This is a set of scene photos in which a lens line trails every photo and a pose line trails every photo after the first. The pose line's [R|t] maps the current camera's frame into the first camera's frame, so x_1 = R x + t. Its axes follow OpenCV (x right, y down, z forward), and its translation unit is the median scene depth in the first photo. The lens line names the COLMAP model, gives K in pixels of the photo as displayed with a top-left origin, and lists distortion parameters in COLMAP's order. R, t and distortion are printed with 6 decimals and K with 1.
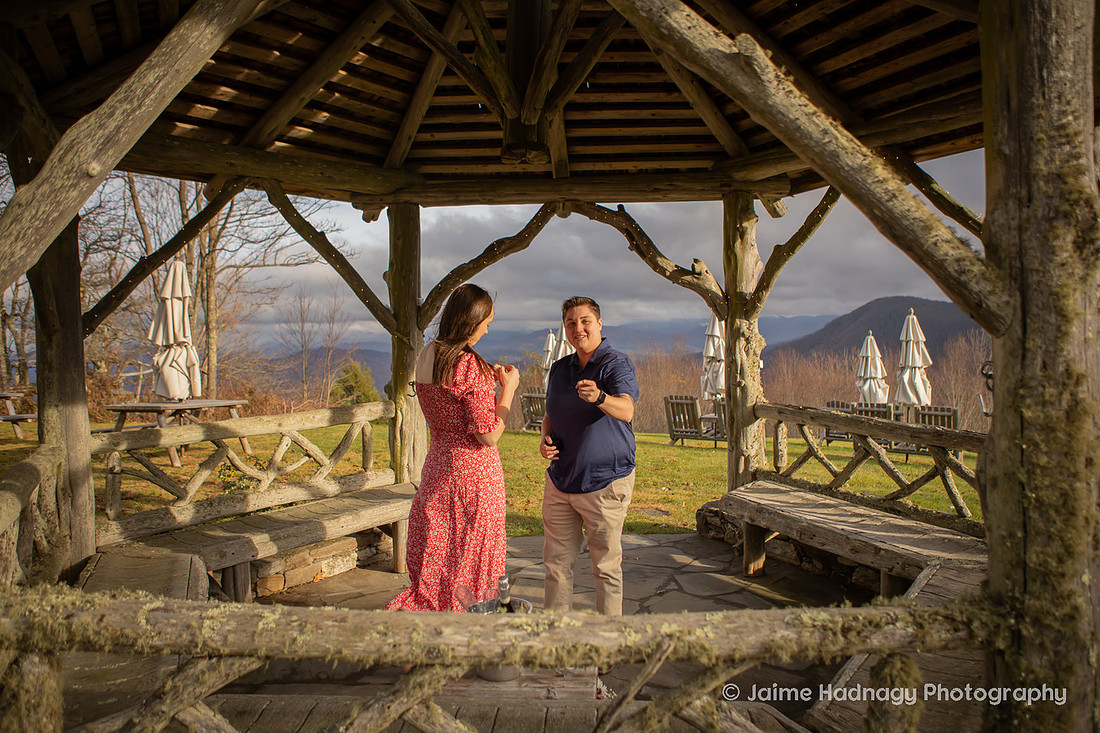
lens RADIAL K [[806.5, 0, 570.9], [0, 806.5, 369.8], [0, 0, 1]] dist [-0.104235, 0.071786]
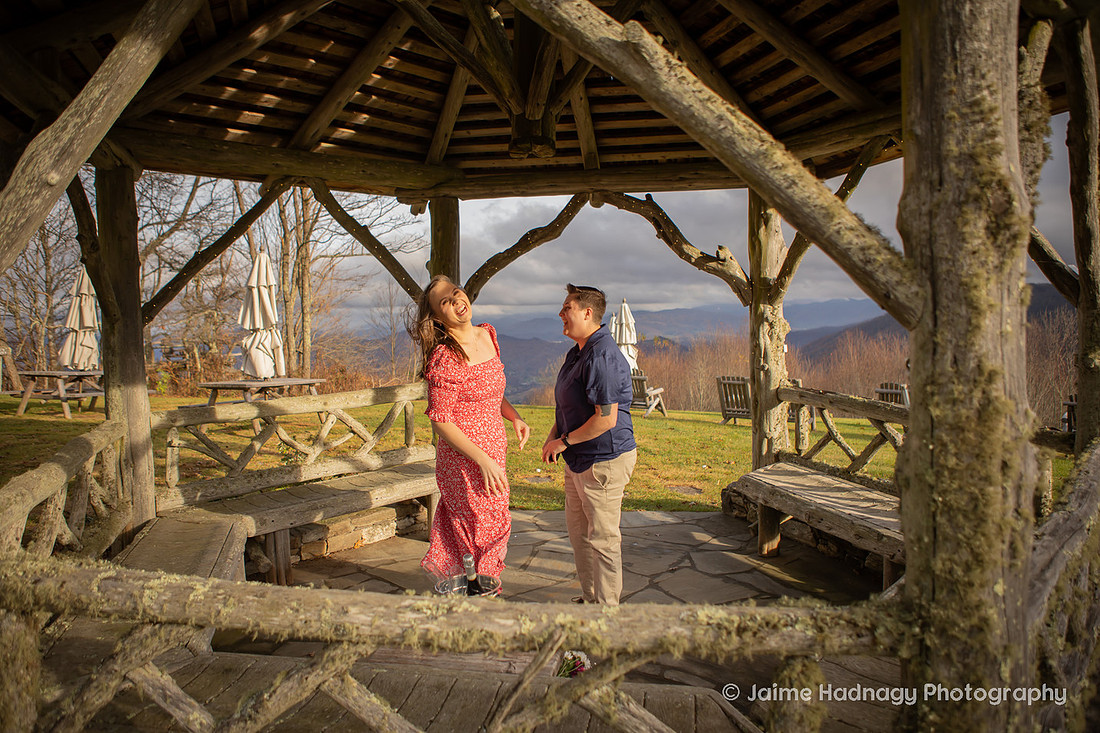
lens RADIAL K [[757.1, 0, 550.4], [0, 757.1, 369.0], [0, 0, 1]] dist [-0.102162, 0.069195]
pose [[0.992110, 0.005002, -0.125272, 0.068826], [-0.001843, 0.999678, 0.025320, -0.005027], [0.125358, -0.024889, 0.991799, 0.019367]]
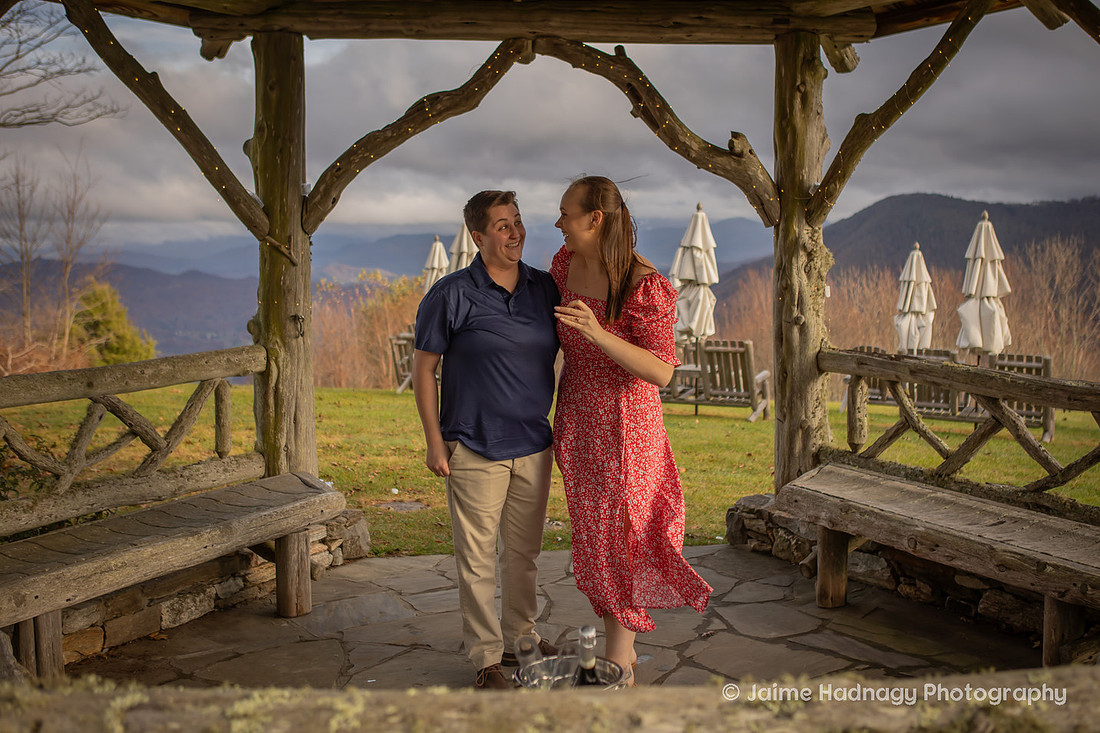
lens RADIAL K [[1211.8, 0, 609.0], [0, 1211.8, 334.0], [0, 0, 1]] dist [-0.054169, 0.047447]
pose [[0.990165, 0.002515, 0.139882, -0.097404], [-0.006702, 0.999543, 0.029466, -0.000258], [-0.139744, -0.030113, 0.989730, 0.023583]]
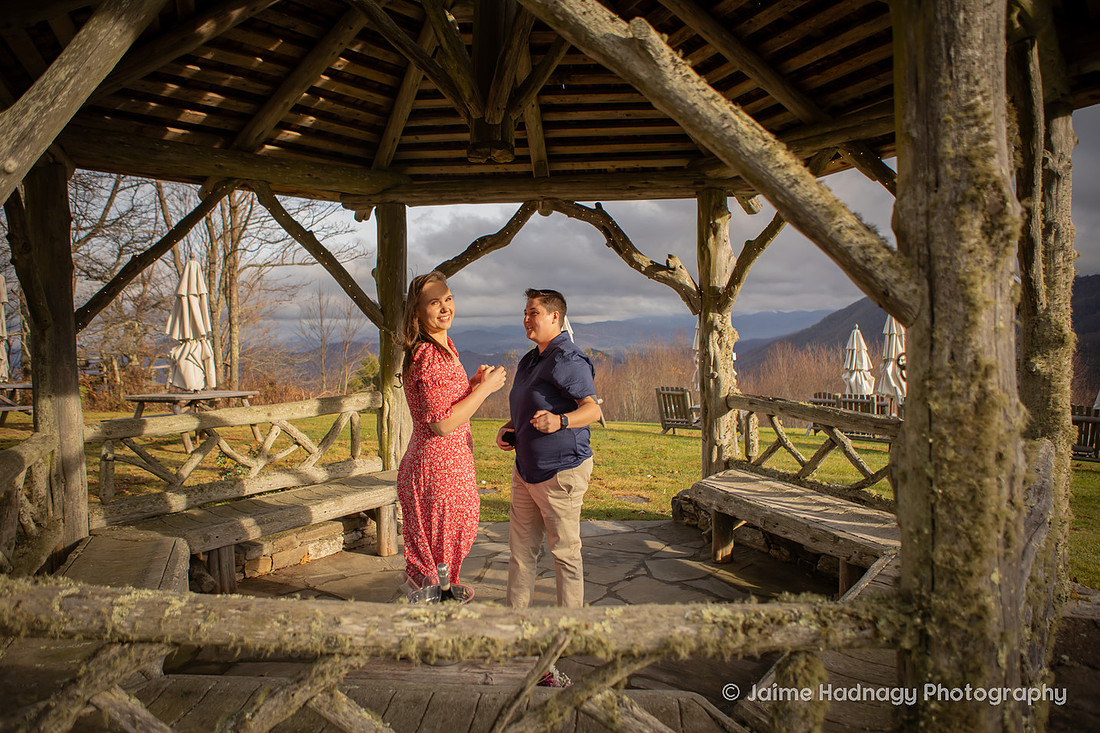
lens RADIAL K [[762.6, 0, 550.7], [0, 762.6, 369.0], [0, 0, 1]] dist [-0.102043, 0.068781]
pose [[0.999342, -0.000182, -0.036267, 0.042131], [0.000496, 0.999962, 0.008666, 0.000521], [0.036264, -0.008678, 0.999305, 0.020014]]
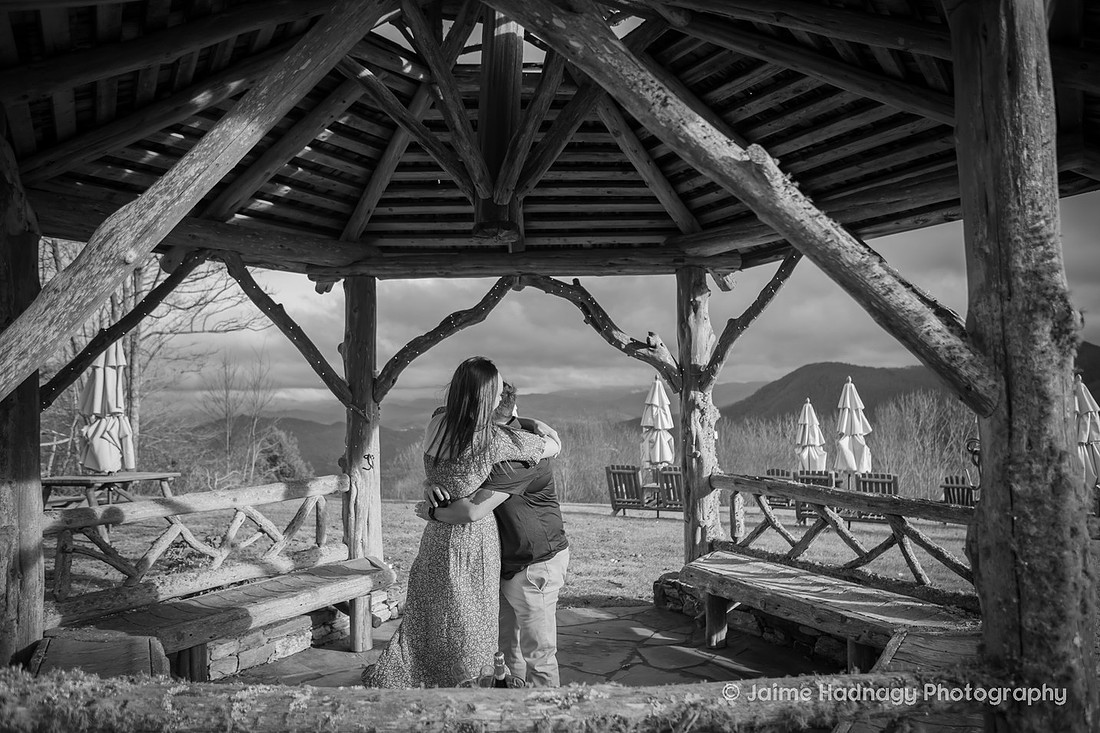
lens RADIAL K [[819.7, 0, 551.7], [0, 819.7, 370.2], [0, 0, 1]] dist [-0.098431, 0.076582]
pose [[0.998035, -0.000072, 0.062662, -0.039142], [0.005250, 0.996580, -0.082469, -0.005547], [-0.062441, 0.082636, 0.994622, -0.023269]]
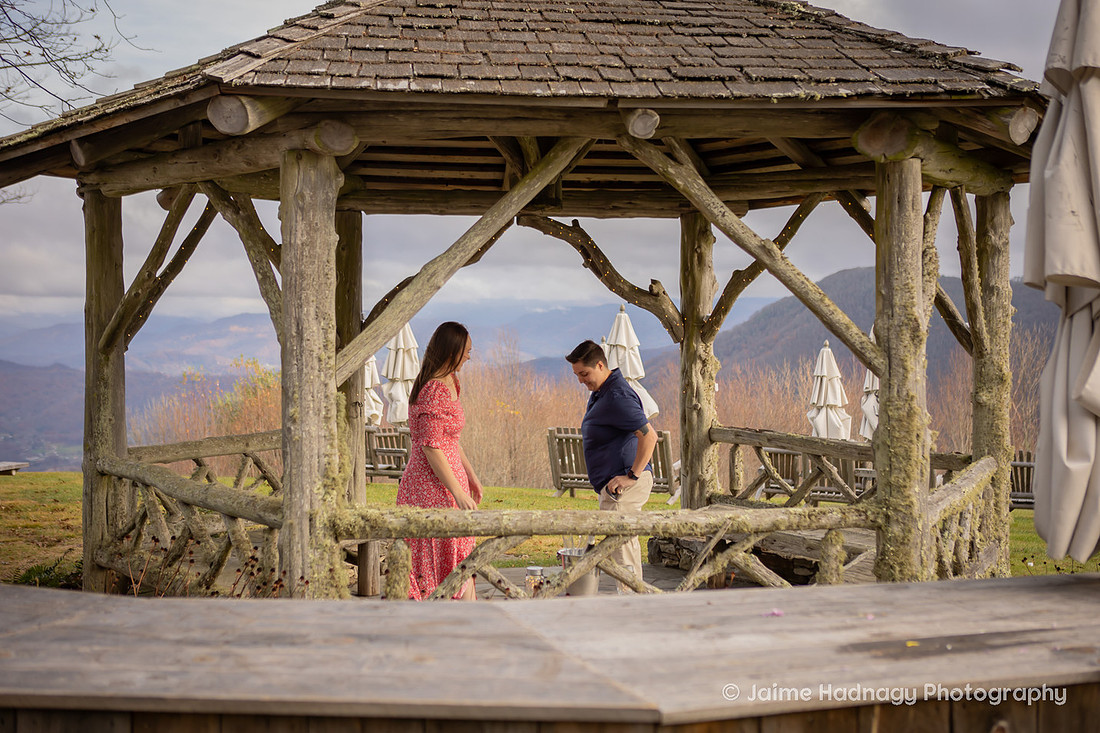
lens RADIAL K [[1466.0, 0, 583.0], [0, 1466.0, 366.0], [0, 0, 1]] dist [-0.006963, 0.068375]
pose [[0.981117, 0.013179, 0.192965, -0.307949], [-0.009761, 0.999778, -0.018657, 0.002299], [-0.193168, 0.016421, 0.981028, -0.834447]]
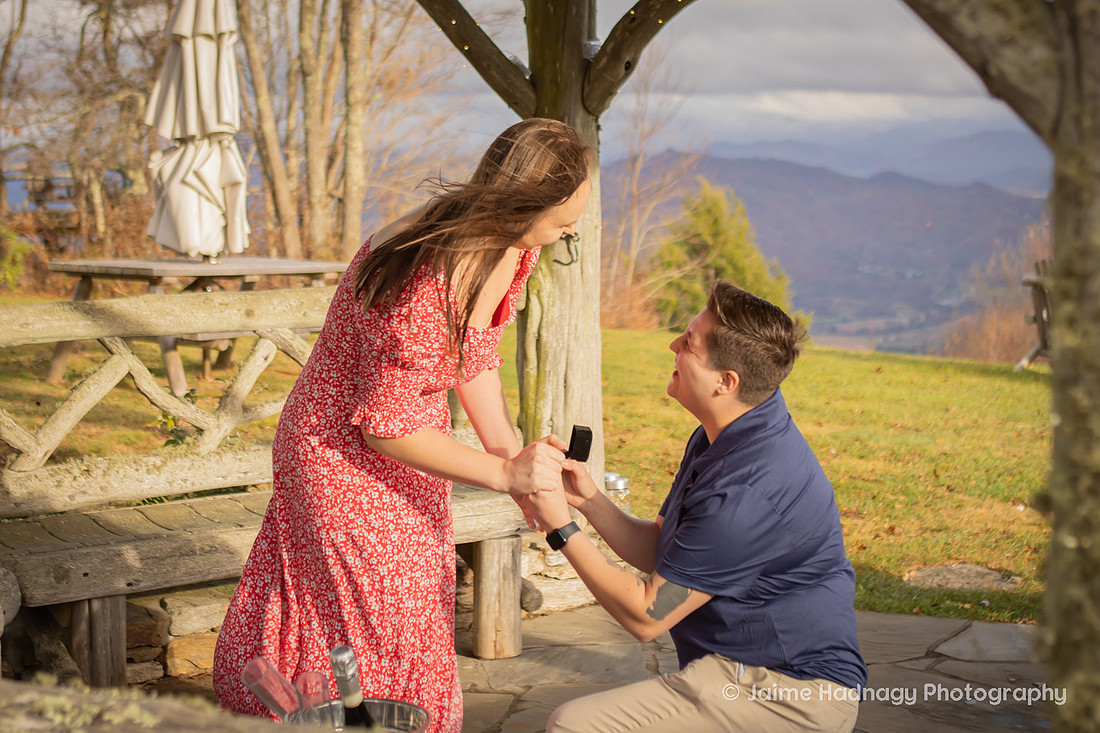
lens RADIAL K [[1962.8, 0, 550.8], [0, 1962.8, 241.8], [0, 0, 1]] dist [0.013685, -0.085456]
pose [[0.935393, 0.036080, -0.351764, 0.200160], [-0.030491, 0.999306, 0.021417, -0.002433], [0.352293, -0.009308, 0.935843, -0.010898]]
